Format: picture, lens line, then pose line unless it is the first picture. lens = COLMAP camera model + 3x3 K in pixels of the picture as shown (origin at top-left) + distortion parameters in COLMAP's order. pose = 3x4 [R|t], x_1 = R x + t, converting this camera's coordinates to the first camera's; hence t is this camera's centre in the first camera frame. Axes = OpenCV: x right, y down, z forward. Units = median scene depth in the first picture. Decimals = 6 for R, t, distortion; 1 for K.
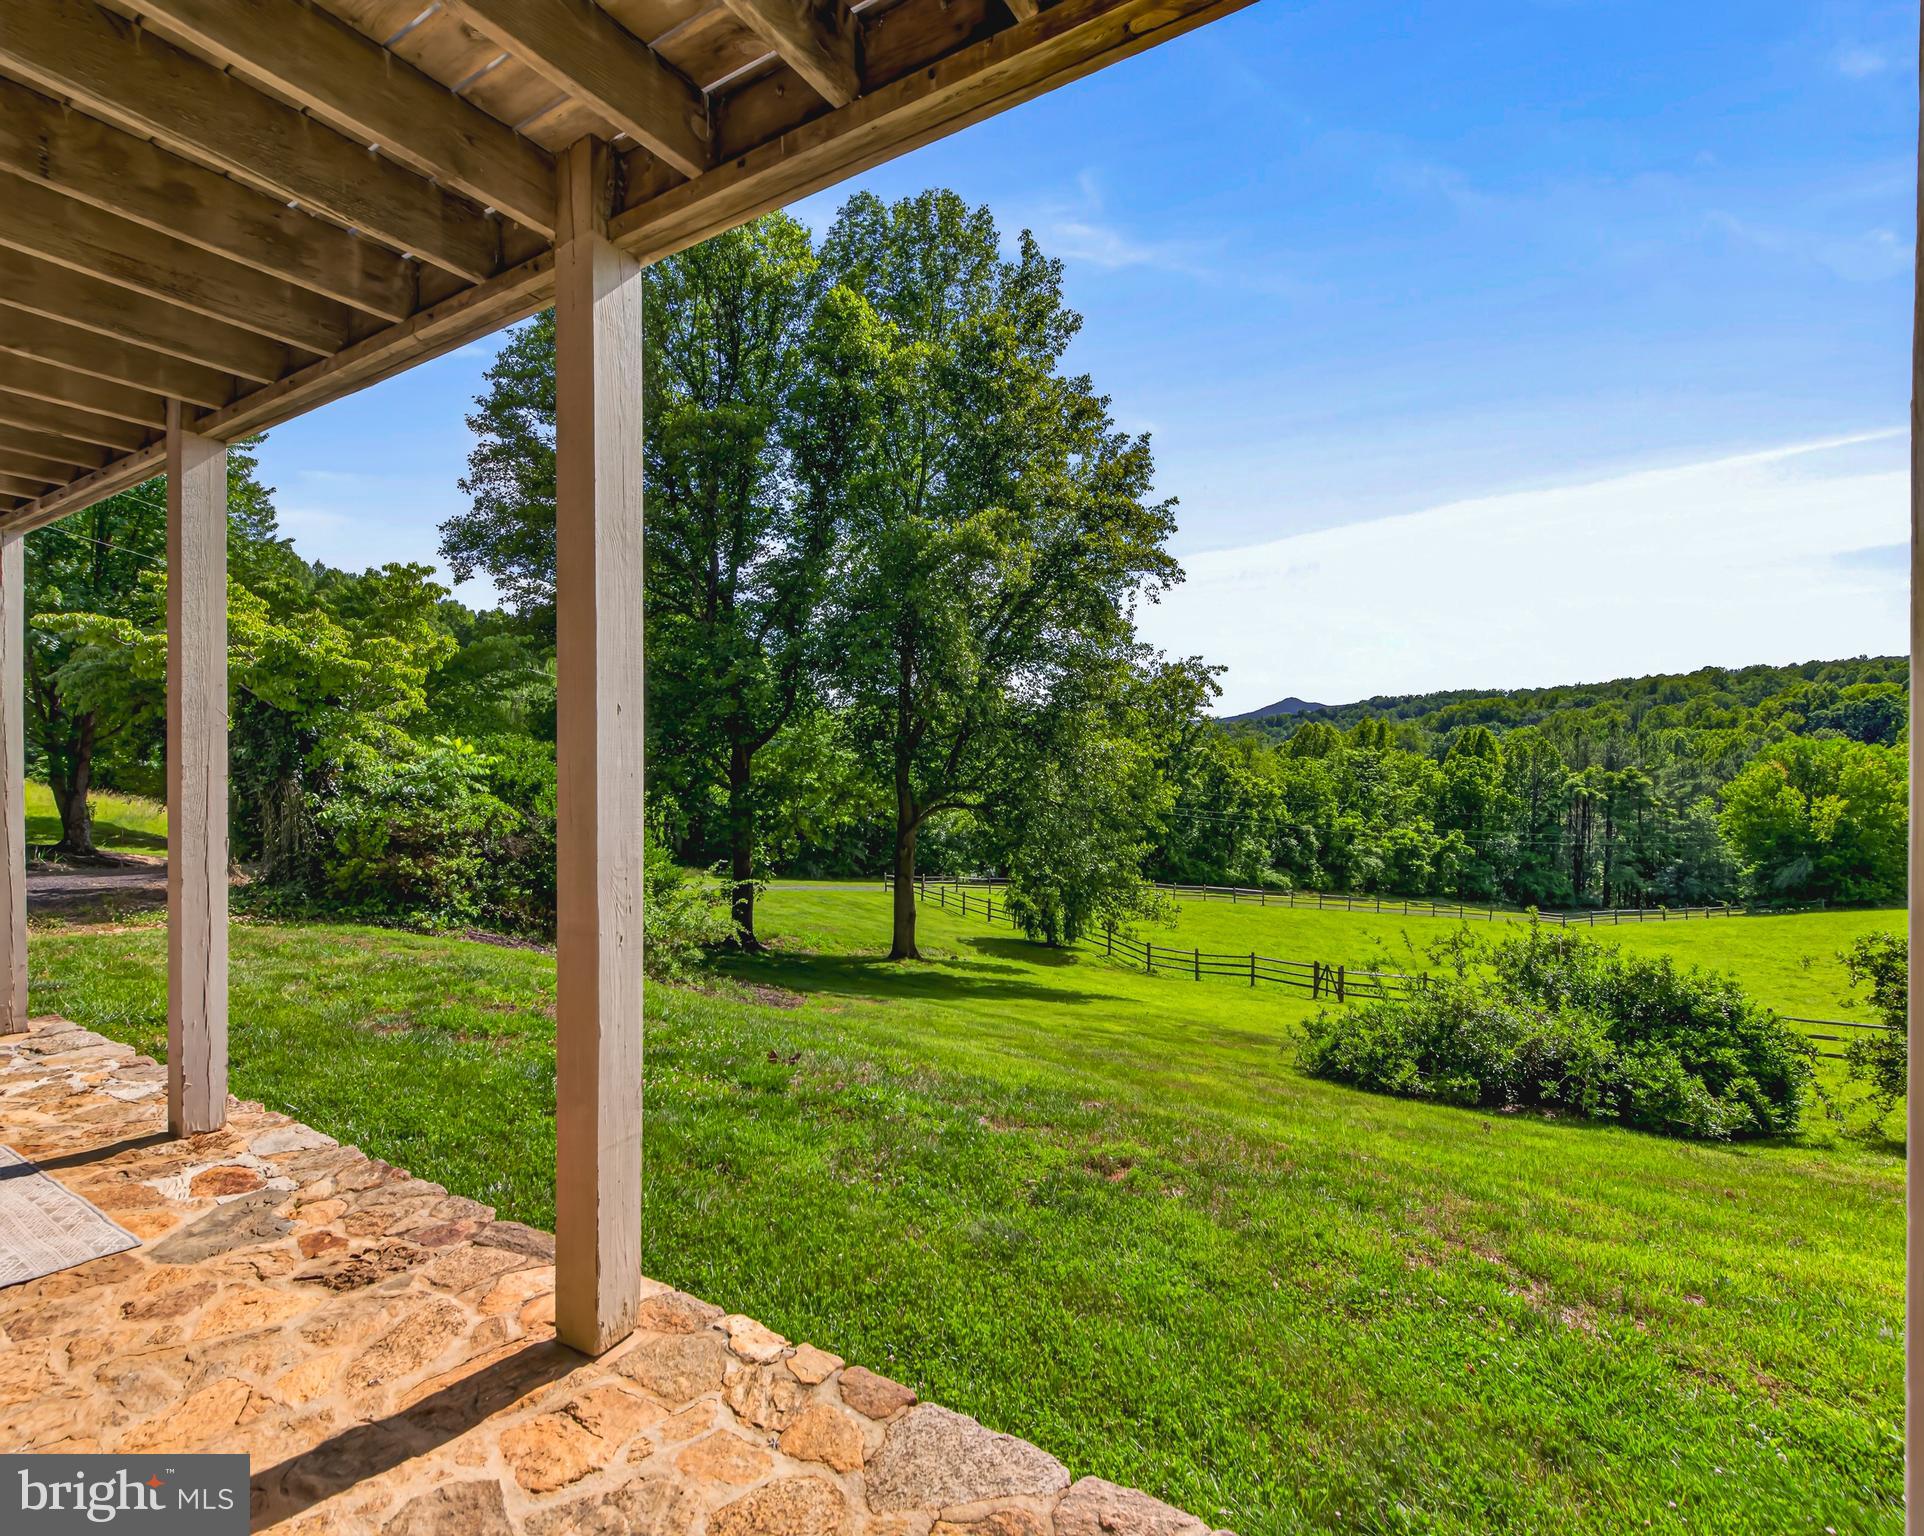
lens RADIAL K [[900.2, 0, 951.2], [0, 900.2, 778.9], [0, 0, 1]] dist [0.005937, -0.001618]
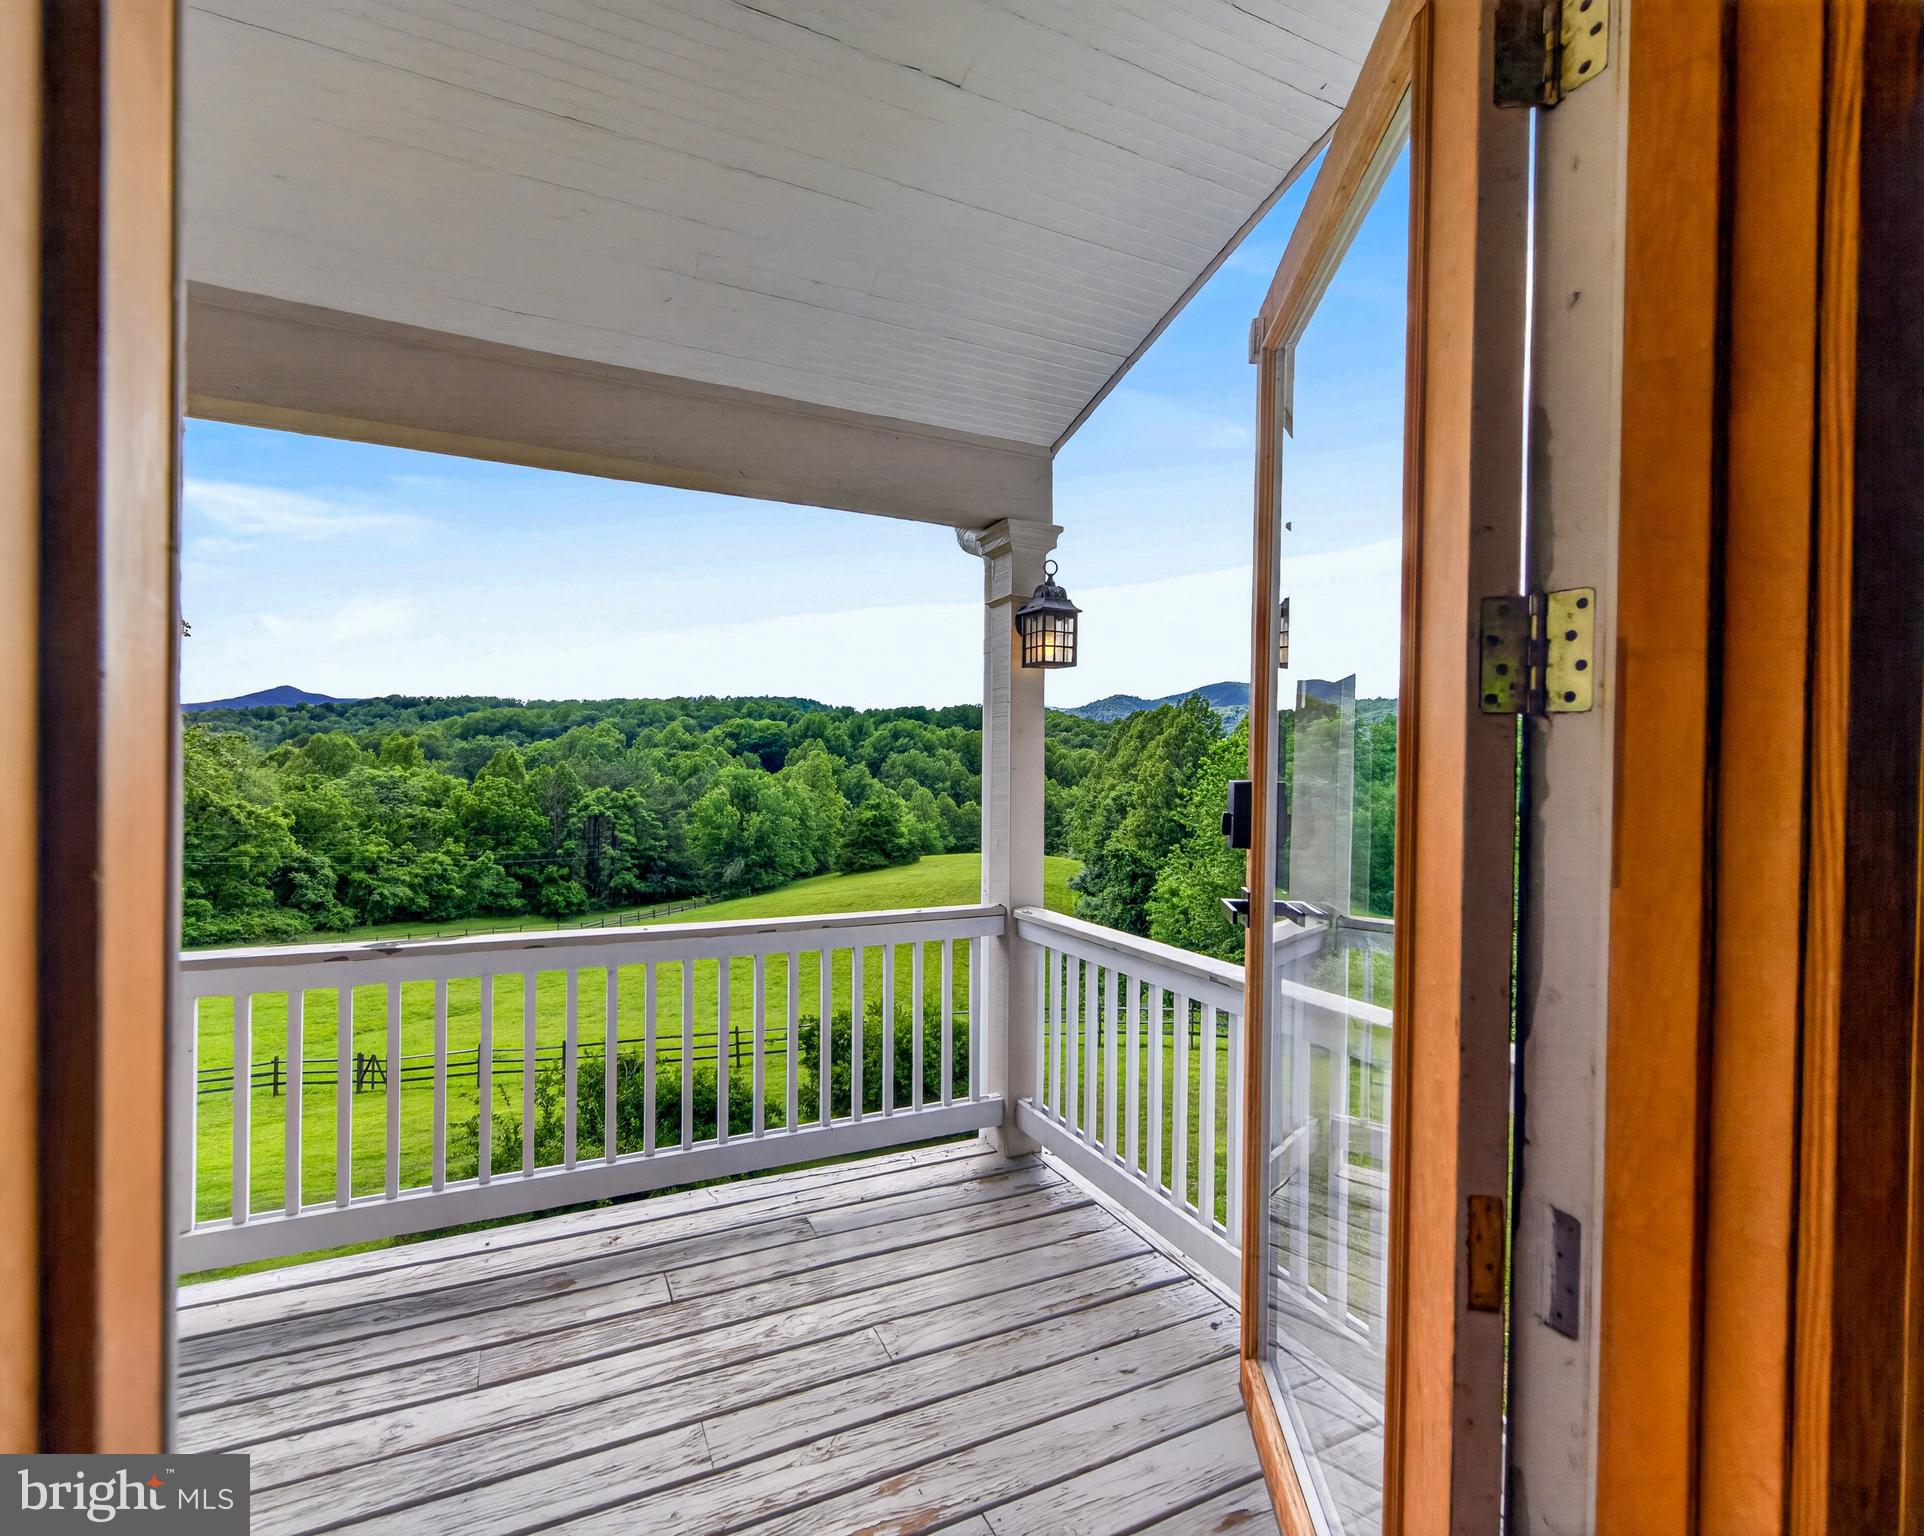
lens RADIAL K [[900.2, 0, 959.0], [0, 900.2, 782.3], [0, 0, 1]] dist [0.005937, -0.001618]
pose [[0.539303, -0.000036, 0.842112, -0.014268], [-0.001946, 0.999997, 0.001289, -0.025582], [-0.842110, -0.002334, 0.539301, -0.005113]]
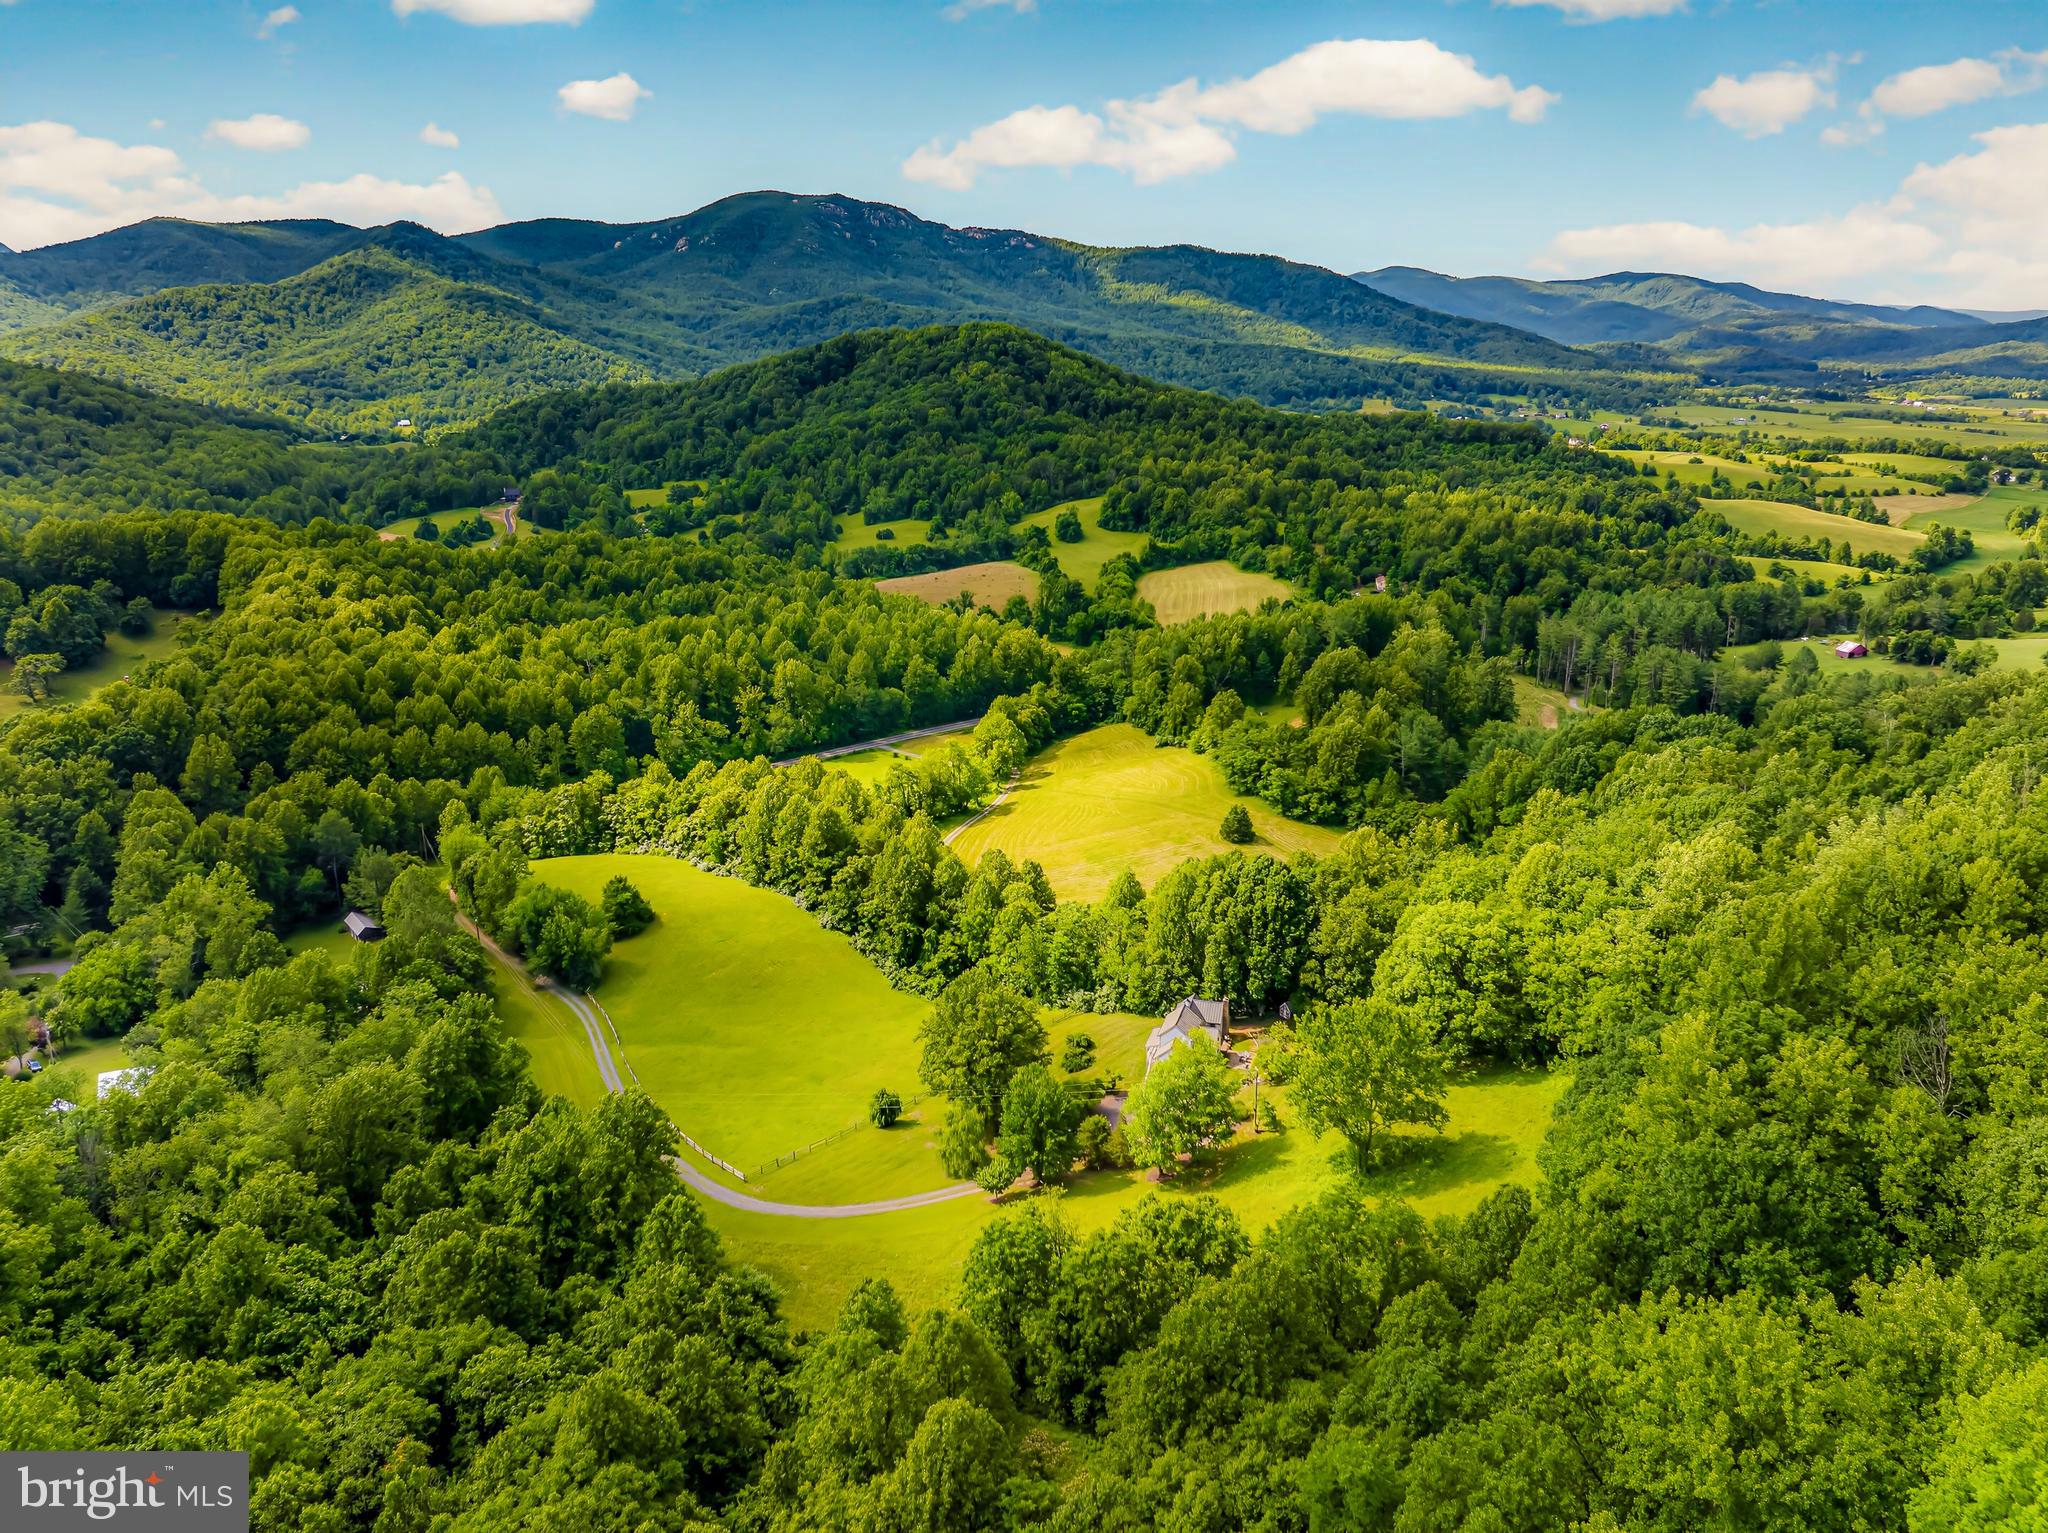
lens RADIAL K [[1430.9, 0, 1028.0], [0, 1430.9, 762.3], [0, 0, 1]] dist [-0.044005, 0.007354]
pose [[-0.260738, -0.264947, 0.928342, -1.913500], [0.024436, 0.959485, 0.280699, -1.074356], [-0.965100, 0.095874, -0.243700, 0.712881]]
